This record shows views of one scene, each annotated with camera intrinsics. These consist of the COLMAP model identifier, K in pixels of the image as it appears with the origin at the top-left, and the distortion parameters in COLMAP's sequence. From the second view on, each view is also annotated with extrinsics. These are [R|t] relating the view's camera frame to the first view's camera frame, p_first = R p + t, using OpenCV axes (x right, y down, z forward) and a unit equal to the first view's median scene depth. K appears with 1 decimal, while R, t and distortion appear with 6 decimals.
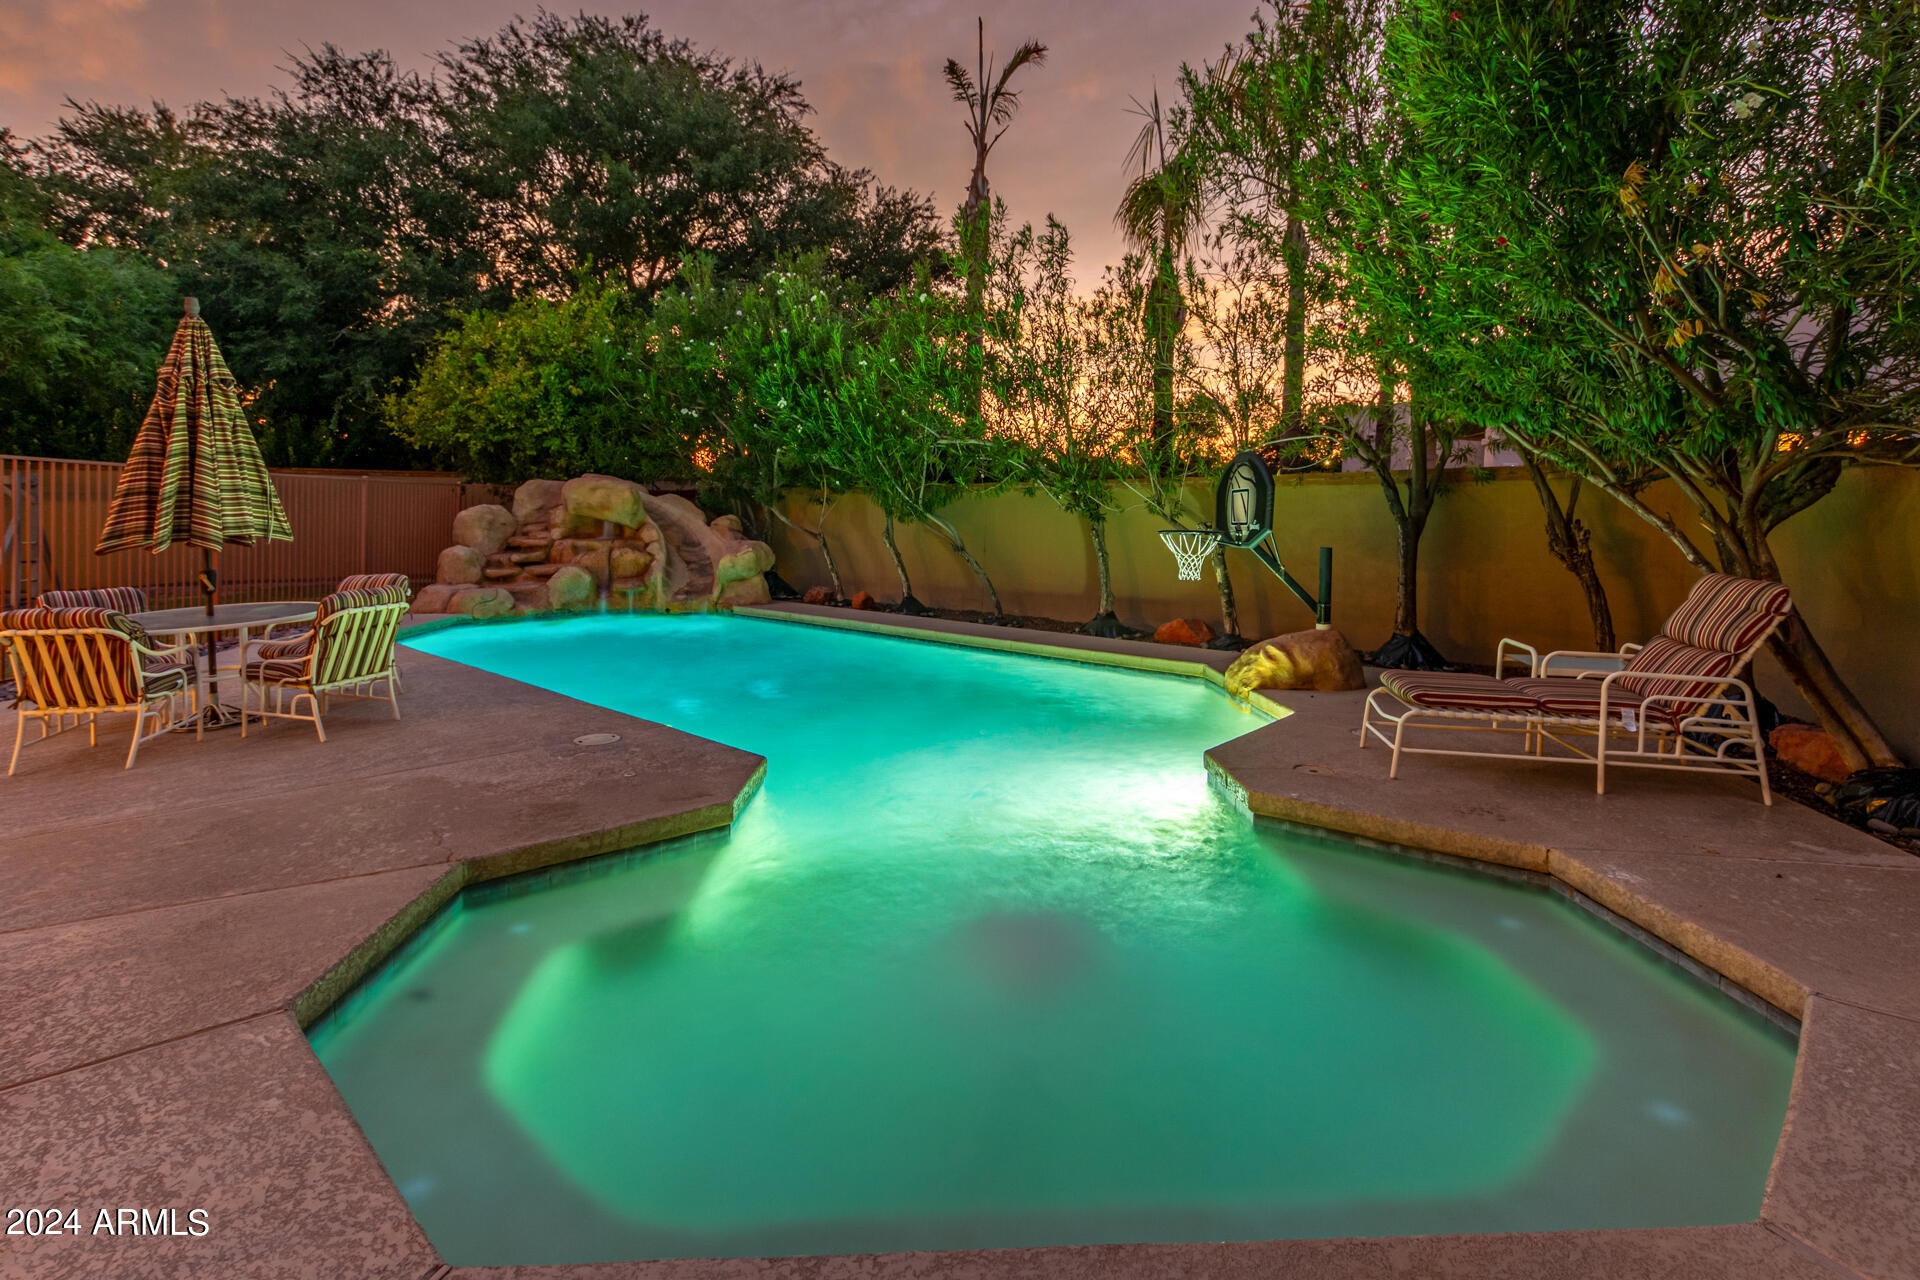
lens RADIAL K [[902.0, 0, 950.4], [0, 902.0, 528.5], [0, 0, 1]] dist [0.002739, -0.000606]
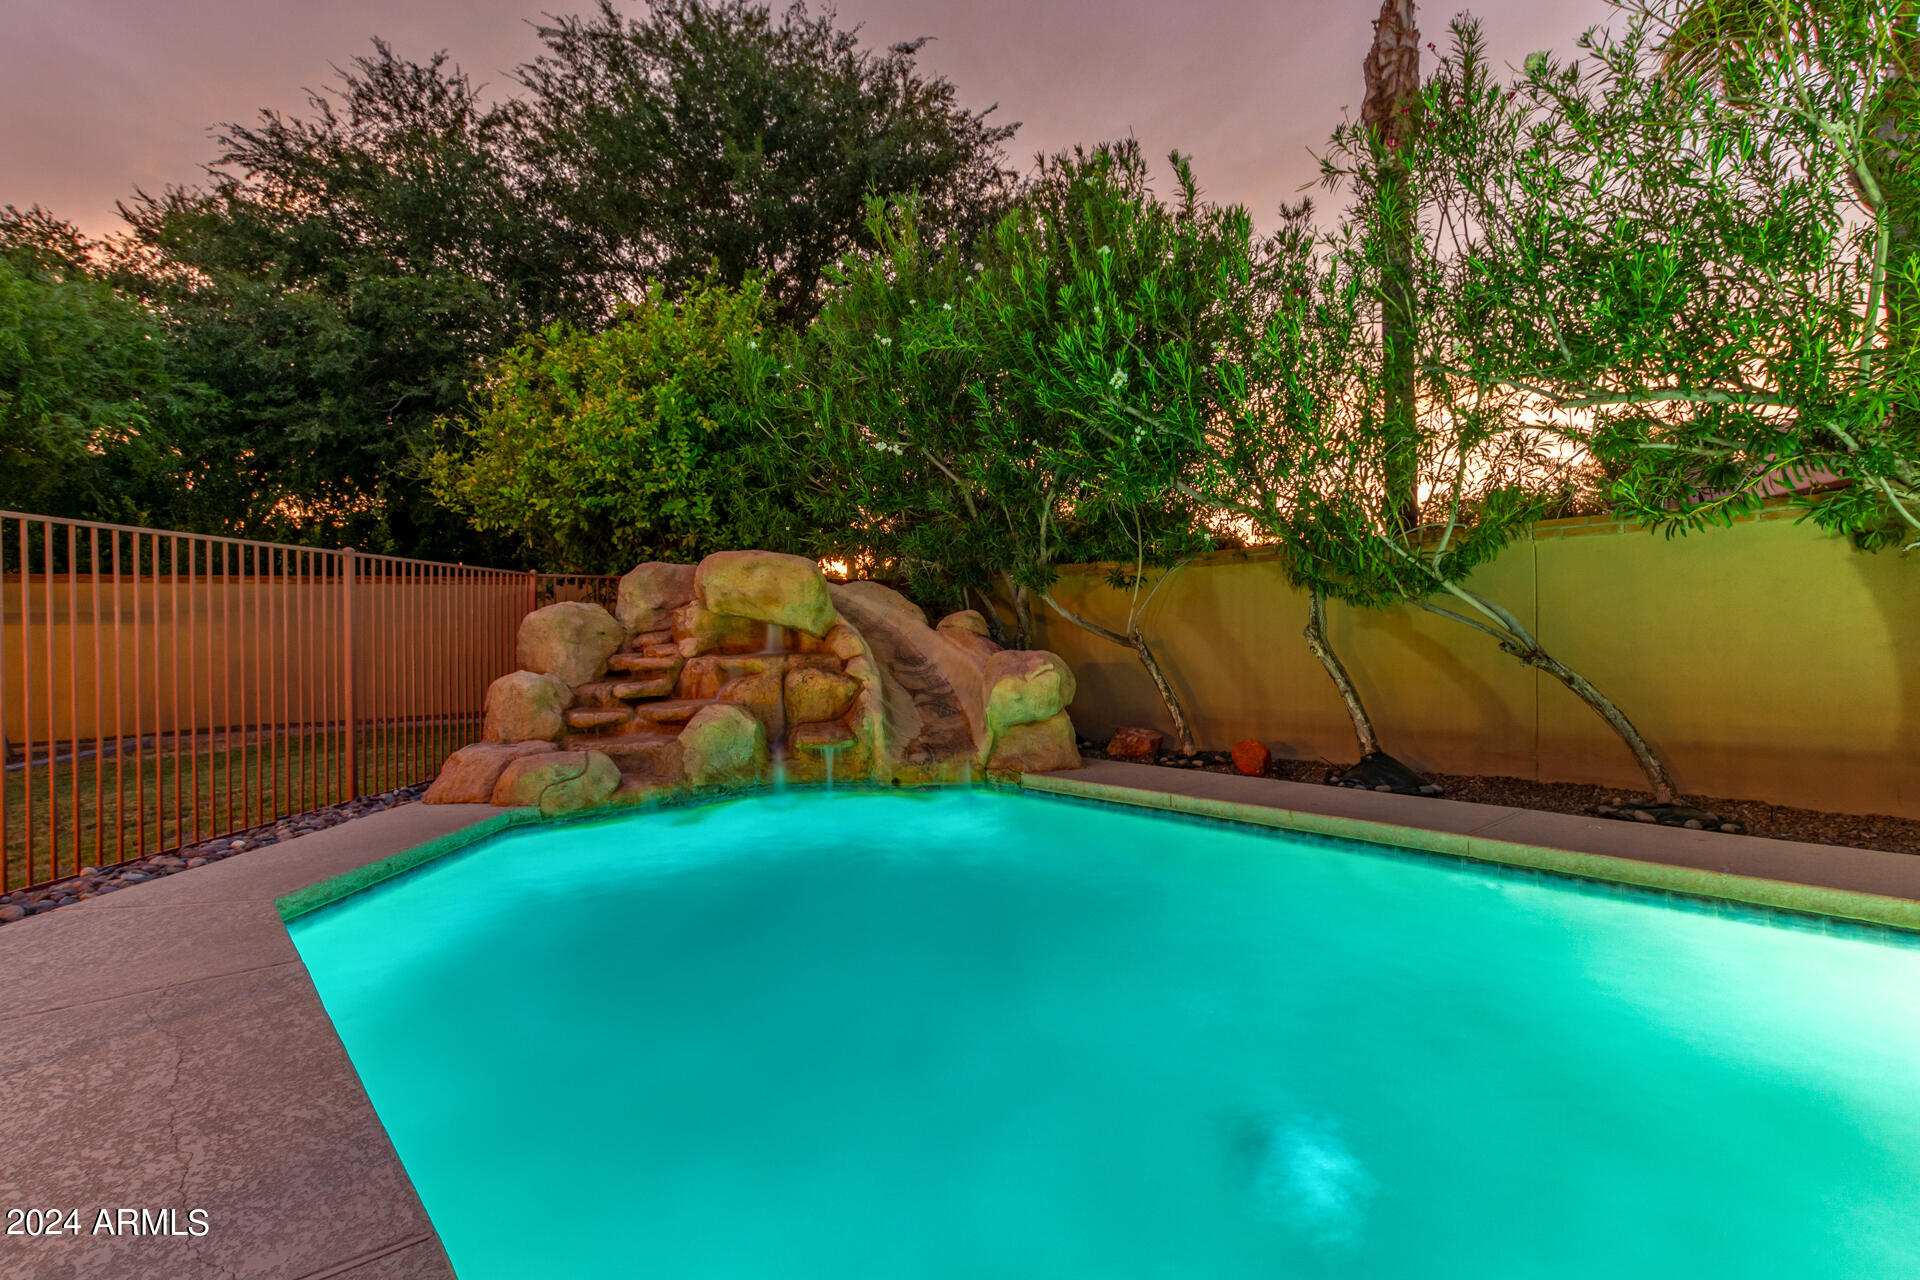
lens RADIAL K [[842.9, 0, 968.9], [0, 842.9, 649.4], [0, 0, 1]] dist [0.003200, 0.000172]
pose [[0.997581, -0.024079, -0.065212, -0.219237], [0.024450, 0.999689, 0.004887, 0.008780], [0.065074, -0.006469, 0.997859, 0.464865]]
